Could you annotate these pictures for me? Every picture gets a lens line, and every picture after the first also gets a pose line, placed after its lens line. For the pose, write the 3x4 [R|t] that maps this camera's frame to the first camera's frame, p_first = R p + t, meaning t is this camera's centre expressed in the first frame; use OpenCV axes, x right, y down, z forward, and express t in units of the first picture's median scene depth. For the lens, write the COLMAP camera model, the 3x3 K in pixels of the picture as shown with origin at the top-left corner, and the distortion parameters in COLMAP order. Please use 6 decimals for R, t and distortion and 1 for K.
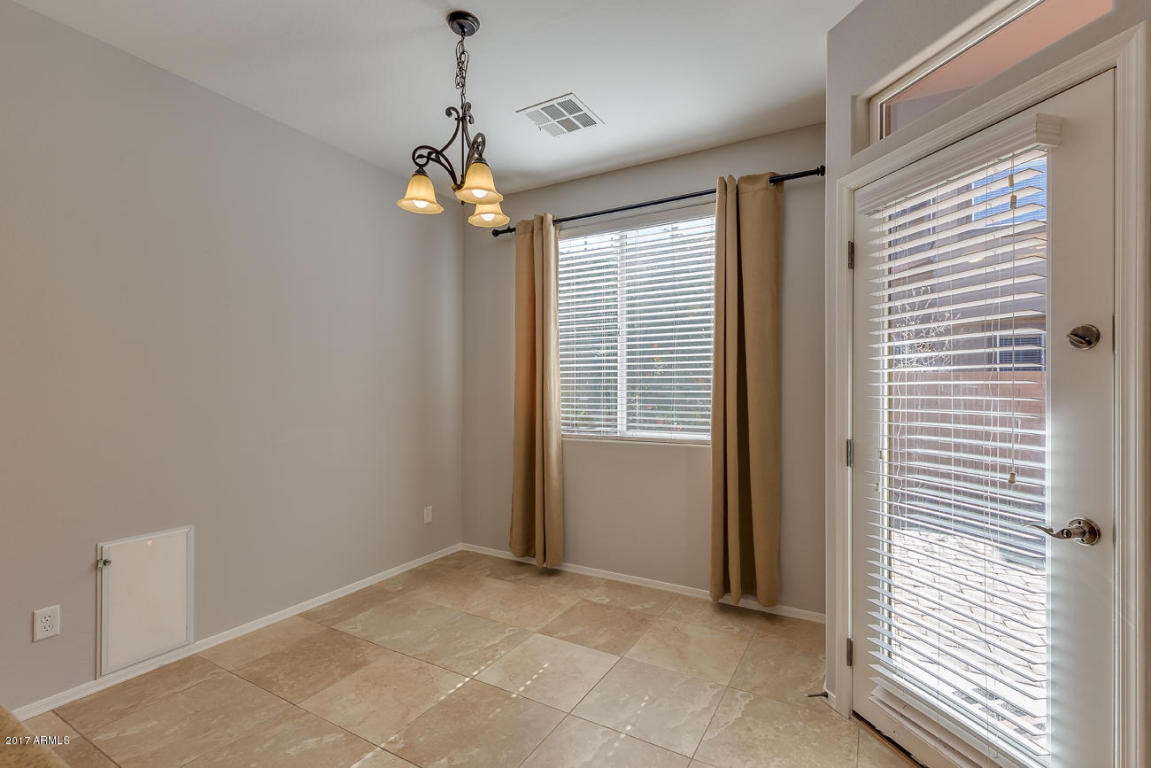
lens RADIAL K [[530.7, 0, 573.6], [0, 530.7, 388.2], [0, 0, 1]] dist [0.000729, -0.000059]
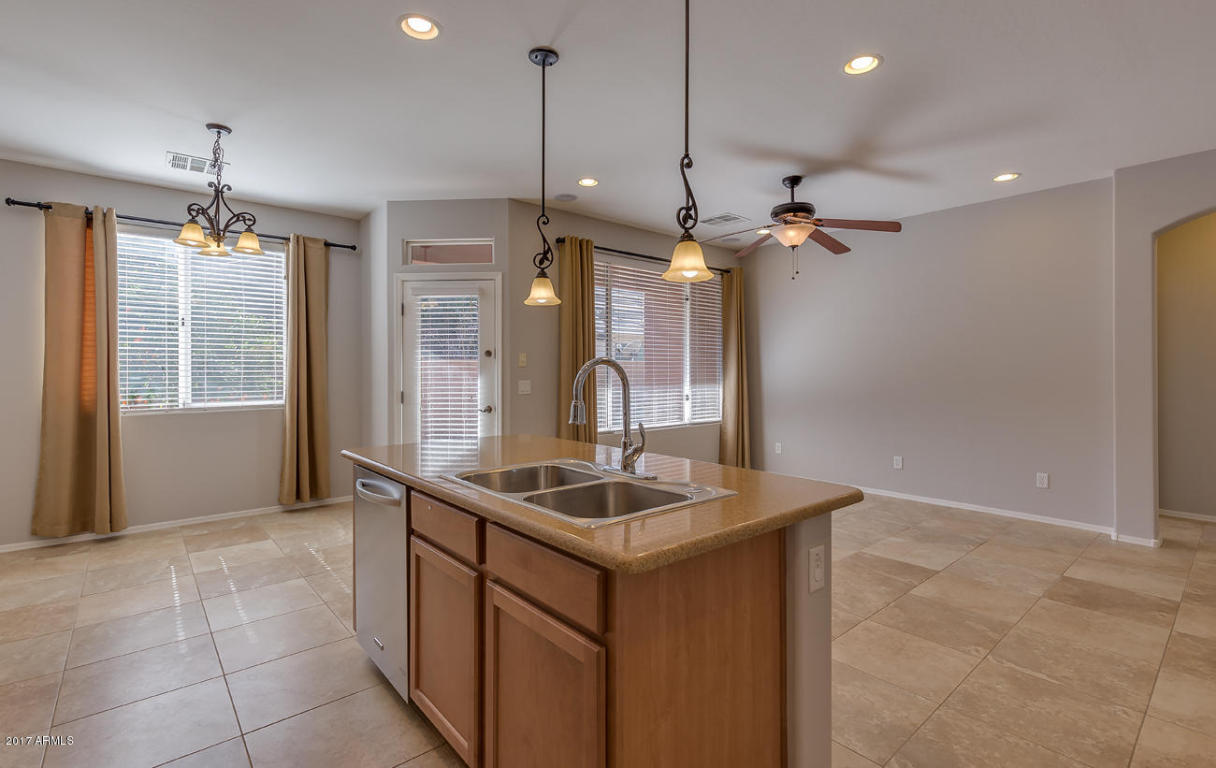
lens RADIAL K [[512.4, 0, 609.3], [0, 512.4, 368.0], [0, 0, 1]] dist [0.000680, -0.000137]
pose [[0.334431, 0.001505, 0.942419, -1.021054], [-0.000080, 0.999999, -0.001568, 0.001273], [-0.942420, 0.000449, 0.334430, -0.457961]]
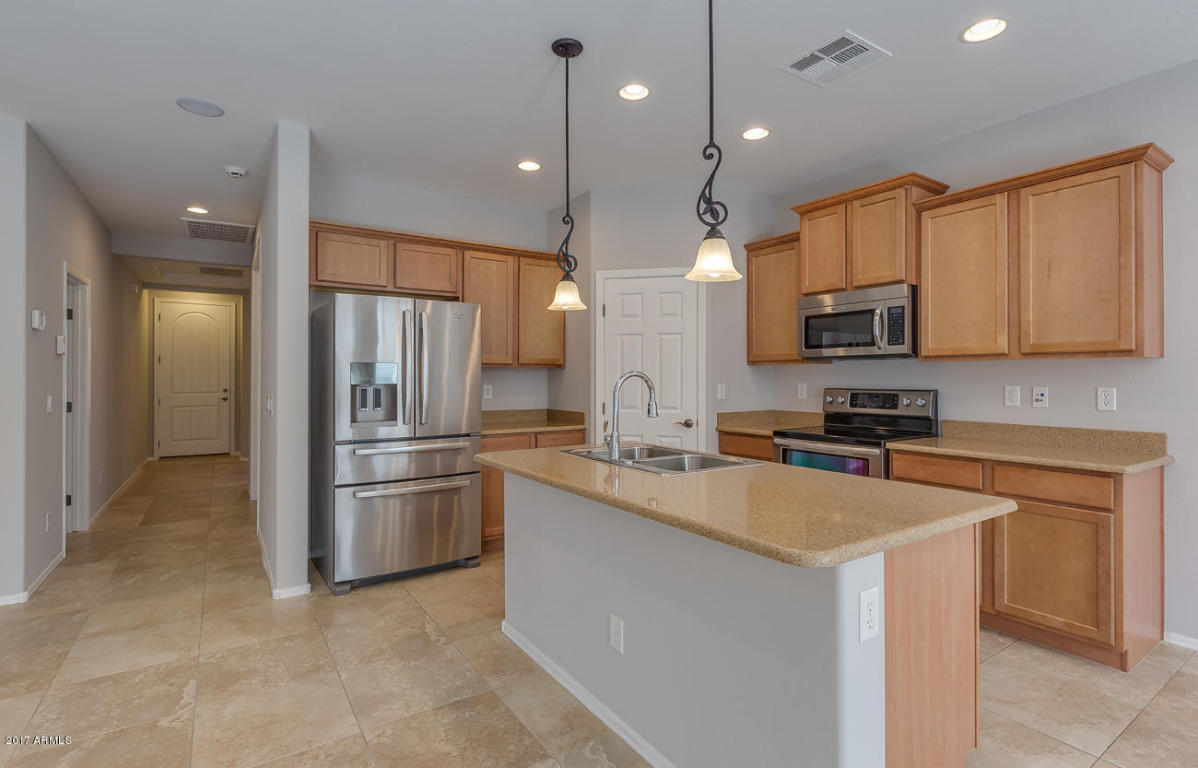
lens RADIAL K [[577.8, 0, 623.4], [0, 577.8, 371.3], [0, 0, 1]] dist [-0.015908, 0.001980]
pose [[-0.409609, -0.005380, -0.912246, 0.477334], [-0.002039, 0.999986, -0.004982, -0.010474], [0.912259, -0.000181, -0.409614, 0.150308]]
